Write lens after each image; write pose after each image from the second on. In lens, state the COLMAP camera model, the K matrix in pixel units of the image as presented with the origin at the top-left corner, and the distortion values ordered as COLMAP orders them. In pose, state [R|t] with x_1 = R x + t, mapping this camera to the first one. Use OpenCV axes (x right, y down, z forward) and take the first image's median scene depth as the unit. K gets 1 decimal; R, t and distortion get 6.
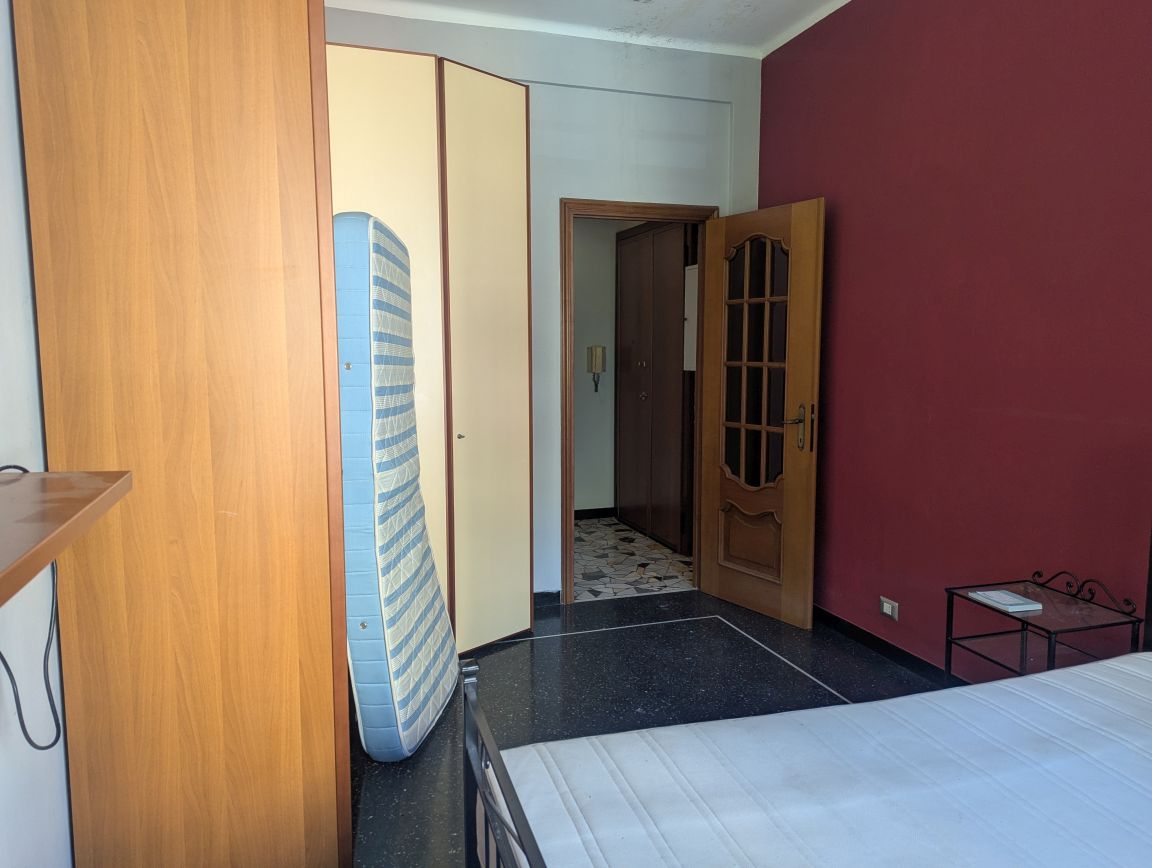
lens RADIAL K [[809.2, 0, 583.6], [0, 809.2, 435.0], [0, 0, 1]] dist [0.050429, -0.039077]
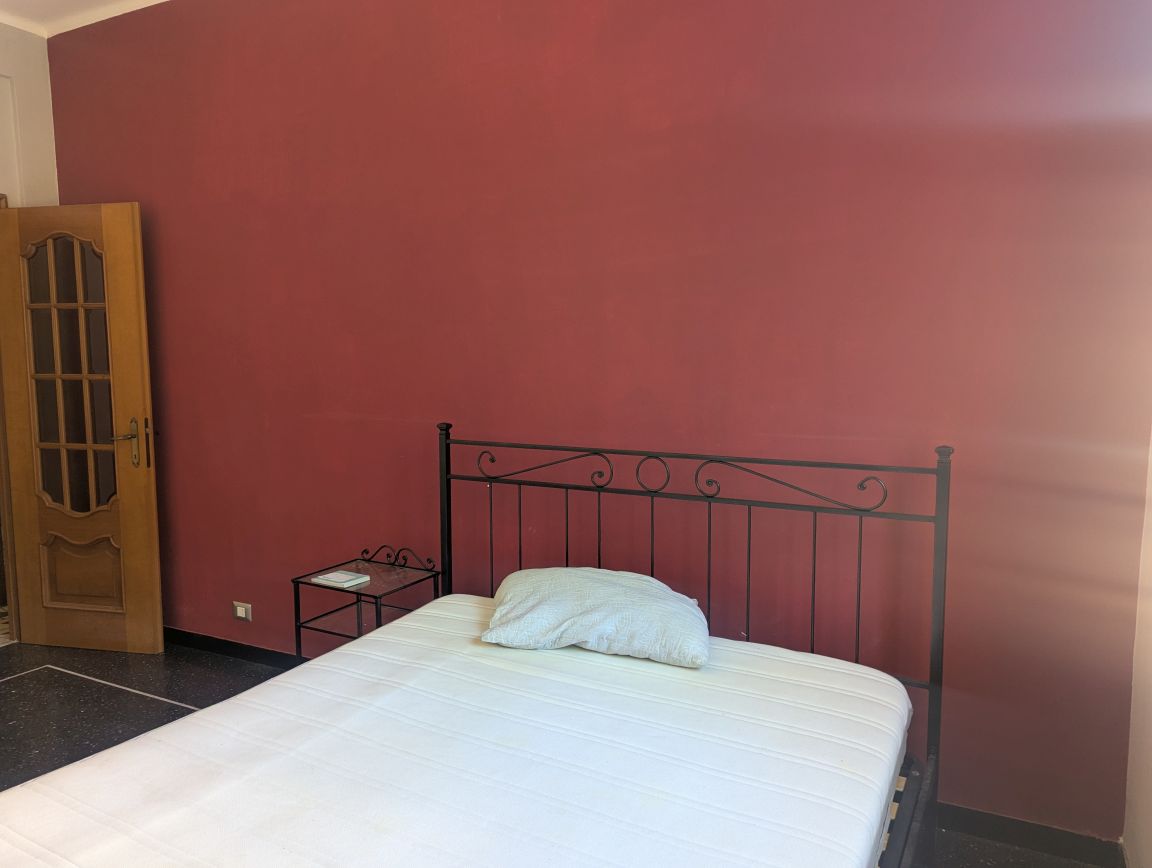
lens RADIAL K [[830.7, 0, 574.1], [0, 830.7, 439.4], [0, 0, 1]] dist [0.053746, -0.048480]
pose [[0.733874, -0.069932, 0.675676, -0.016804], [0.075783, 0.996906, 0.020869, 0.005265], [-0.675045, 0.035890, 0.736903, -0.065882]]
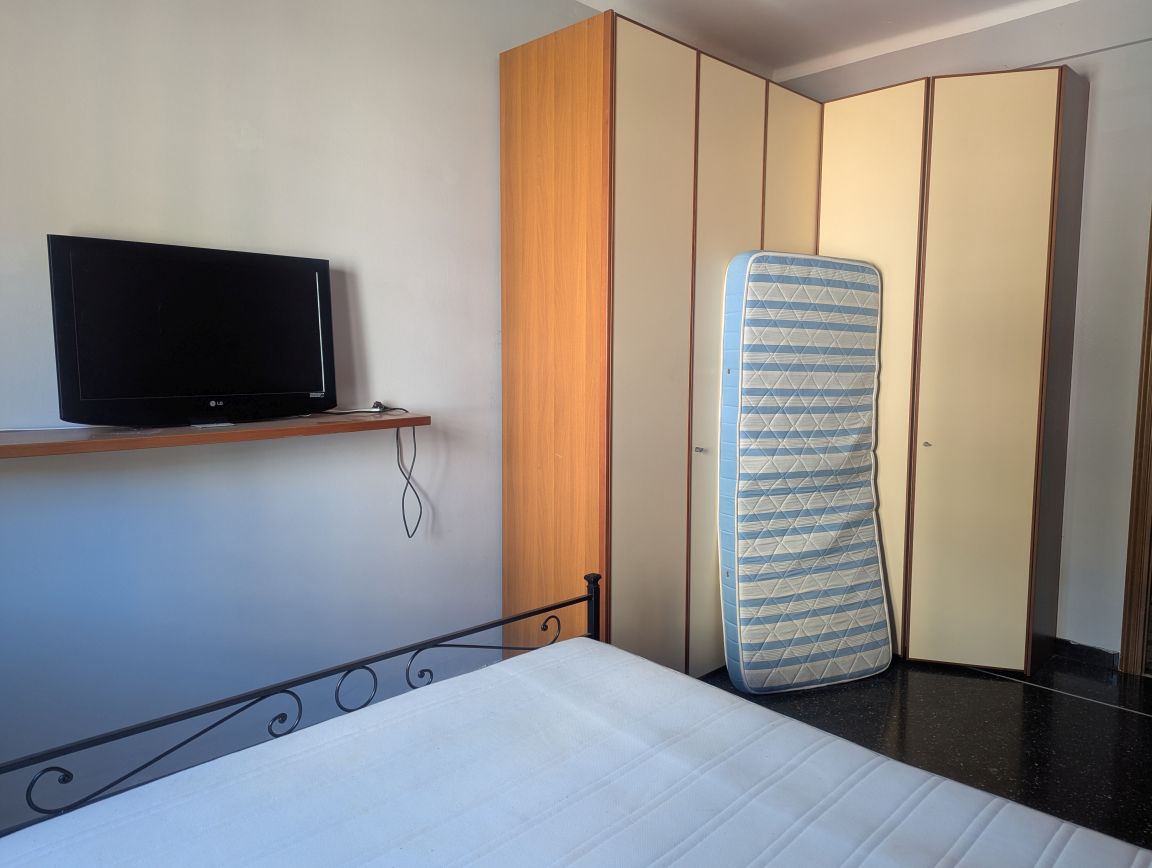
lens RADIAL K [[804.3, 0, 576.0], [0, 804.3, 434.0], [0, 0, 1]] dist [0.050013, -0.032987]
pose [[0.437730, 0.091253, -0.894464, 0.650153], [-0.099474, 0.993644, 0.052691, -0.024384], [0.893587, 0.065912, 0.444025, 0.184126]]
